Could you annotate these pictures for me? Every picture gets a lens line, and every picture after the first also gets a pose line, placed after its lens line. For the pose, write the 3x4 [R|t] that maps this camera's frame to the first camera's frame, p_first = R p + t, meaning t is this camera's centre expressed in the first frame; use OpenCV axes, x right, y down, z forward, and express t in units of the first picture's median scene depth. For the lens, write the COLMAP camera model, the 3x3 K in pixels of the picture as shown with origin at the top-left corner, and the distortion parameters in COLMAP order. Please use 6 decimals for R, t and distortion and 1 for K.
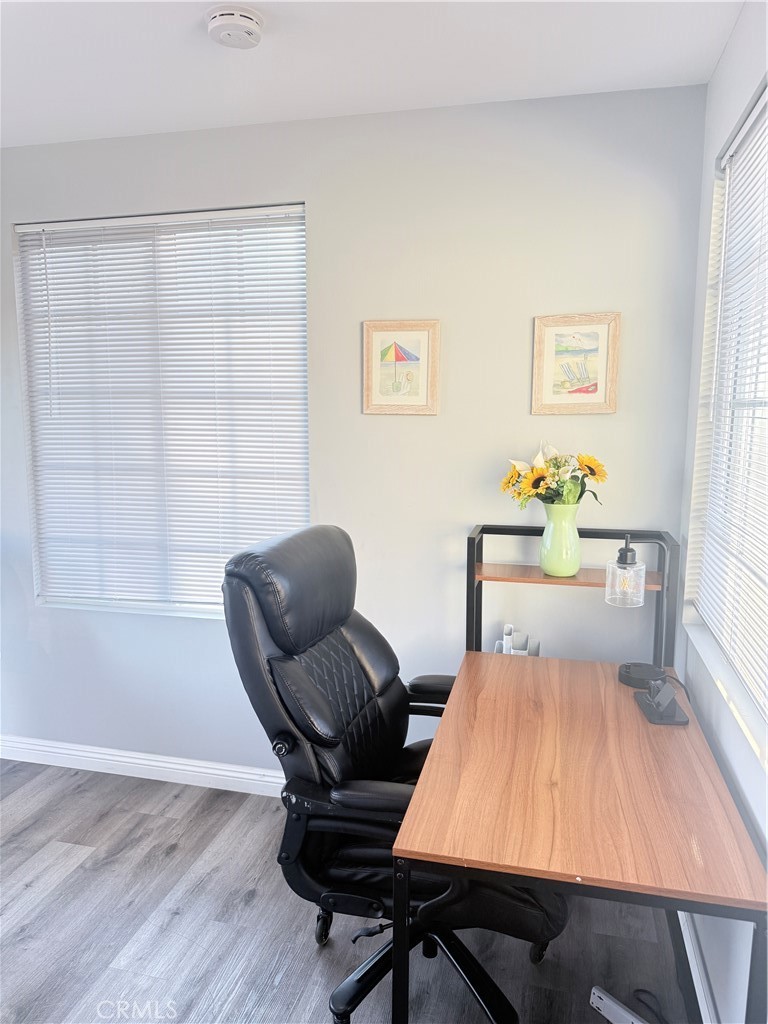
lens RADIAL K [[726.4, 0, 380.9], [0, 726.4, 538.9], [0, 0, 1]] dist [0.063760, -0.087107]
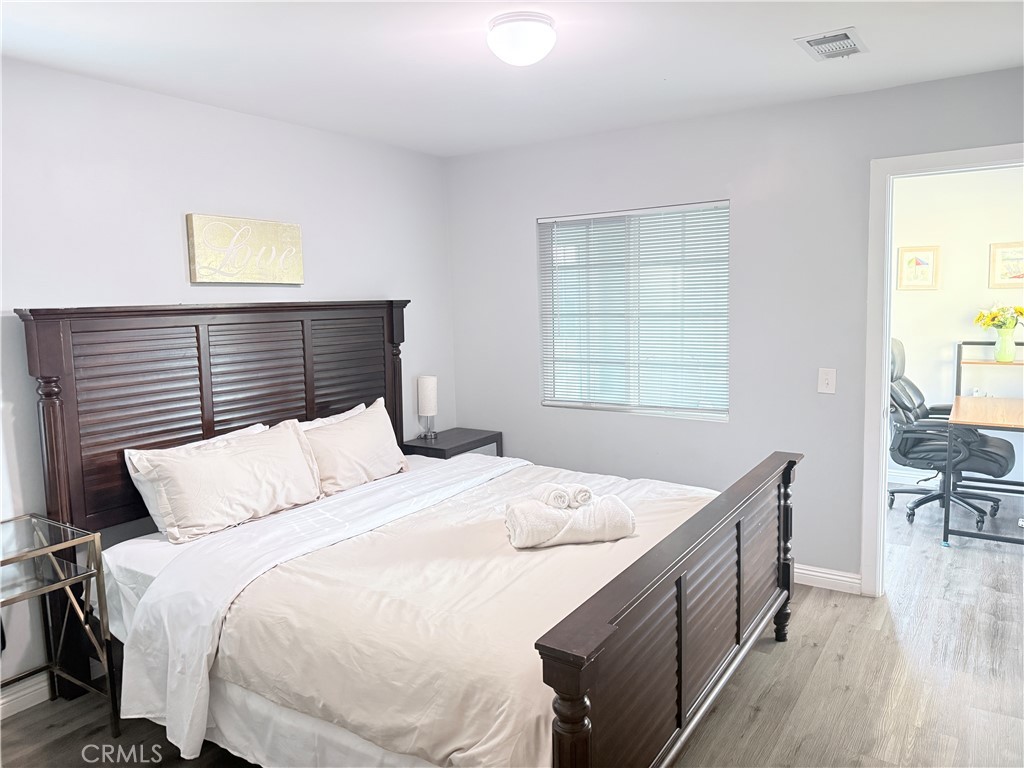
lens RADIAL K [[726.4, 0, 515.7], [0, 726.4, 379.0], [0, 0, 1]] dist [0.063760, -0.087107]
pose [[0.943874, 0.011836, -0.330093, -0.425221], [-0.026495, 0.998851, -0.039946, 0.236455], [0.329241, 0.046450, 0.943103, -1.609491]]
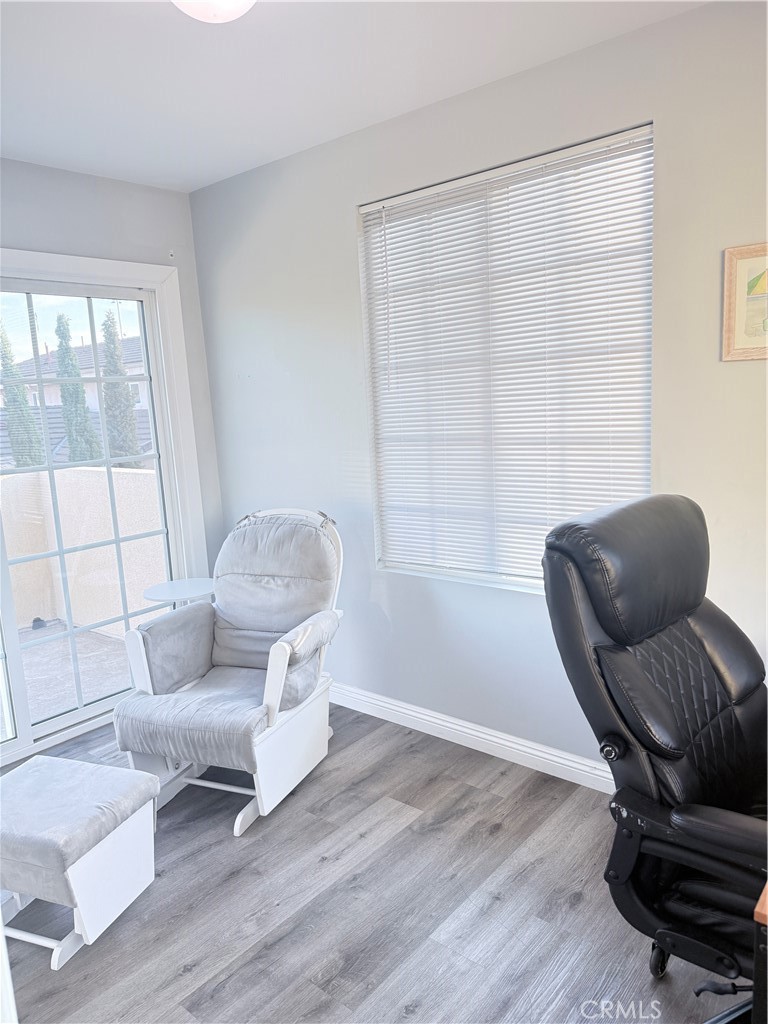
lens RADIAL K [[726.4, 0, 380.6], [0, 726.4, 507.9], [0, 0, 1]] dist [0.063760, -0.087107]
pose [[0.898247, 0.017753, -0.439133, -0.003231], [-0.020995, 0.999776, -0.002528, 0.004470], [0.438990, 0.011490, 0.898419, 0.070529]]
